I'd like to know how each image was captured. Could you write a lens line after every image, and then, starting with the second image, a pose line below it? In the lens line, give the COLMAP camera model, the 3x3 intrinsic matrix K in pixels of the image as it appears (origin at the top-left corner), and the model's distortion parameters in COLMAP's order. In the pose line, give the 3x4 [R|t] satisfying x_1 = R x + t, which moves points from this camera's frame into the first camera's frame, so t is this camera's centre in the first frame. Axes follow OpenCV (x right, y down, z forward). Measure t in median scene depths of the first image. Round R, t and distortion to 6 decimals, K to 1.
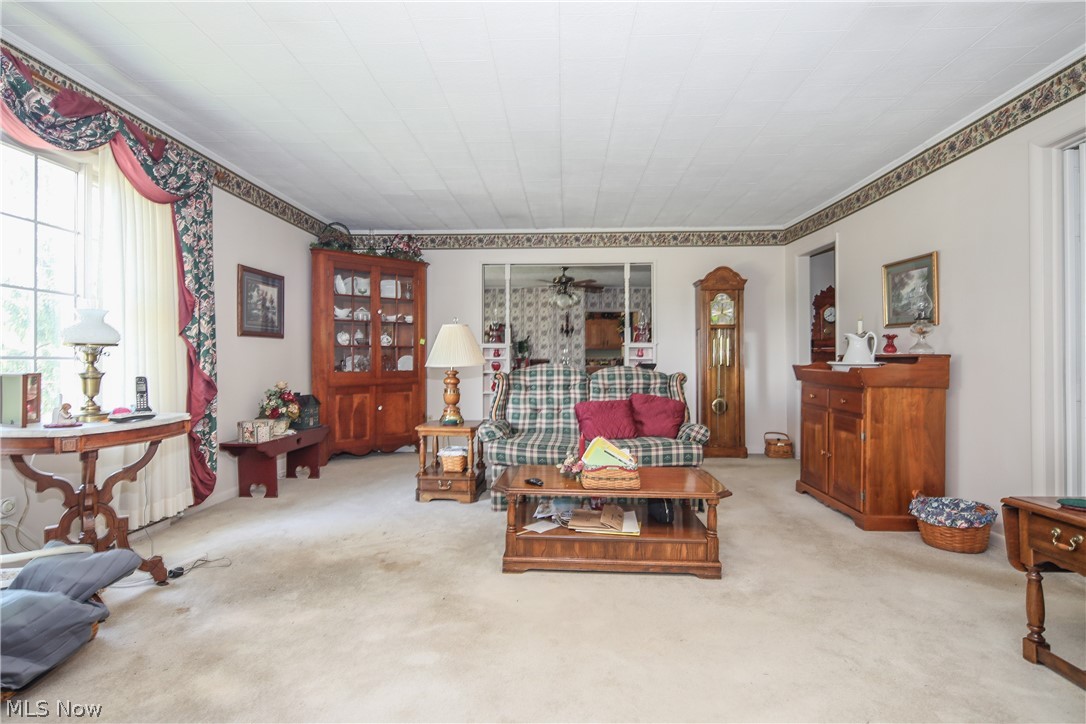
lens RADIAL K [[553.8, 0, 543.0], [0, 553.8, 362.0], [0, 0, 1]] dist [-0.001403, 0.000254]
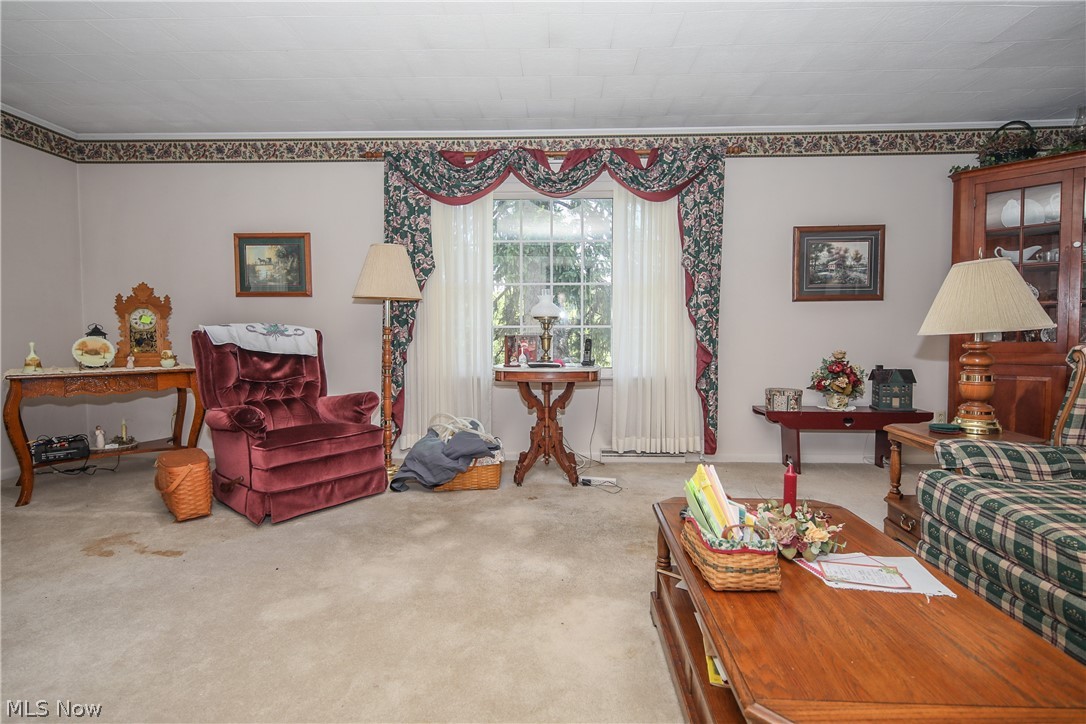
lens RADIAL K [[563.5, 0, 543.0], [0, 563.5, 362.0], [0, 0, 1]] dist [0.021056, -0.000212]
pose [[0.007415, 0.063370, -0.997963, 0.426179], [0.001020, 0.997989, 0.063380, -0.004384], [0.999972, -0.001488, 0.007335, 0.525776]]
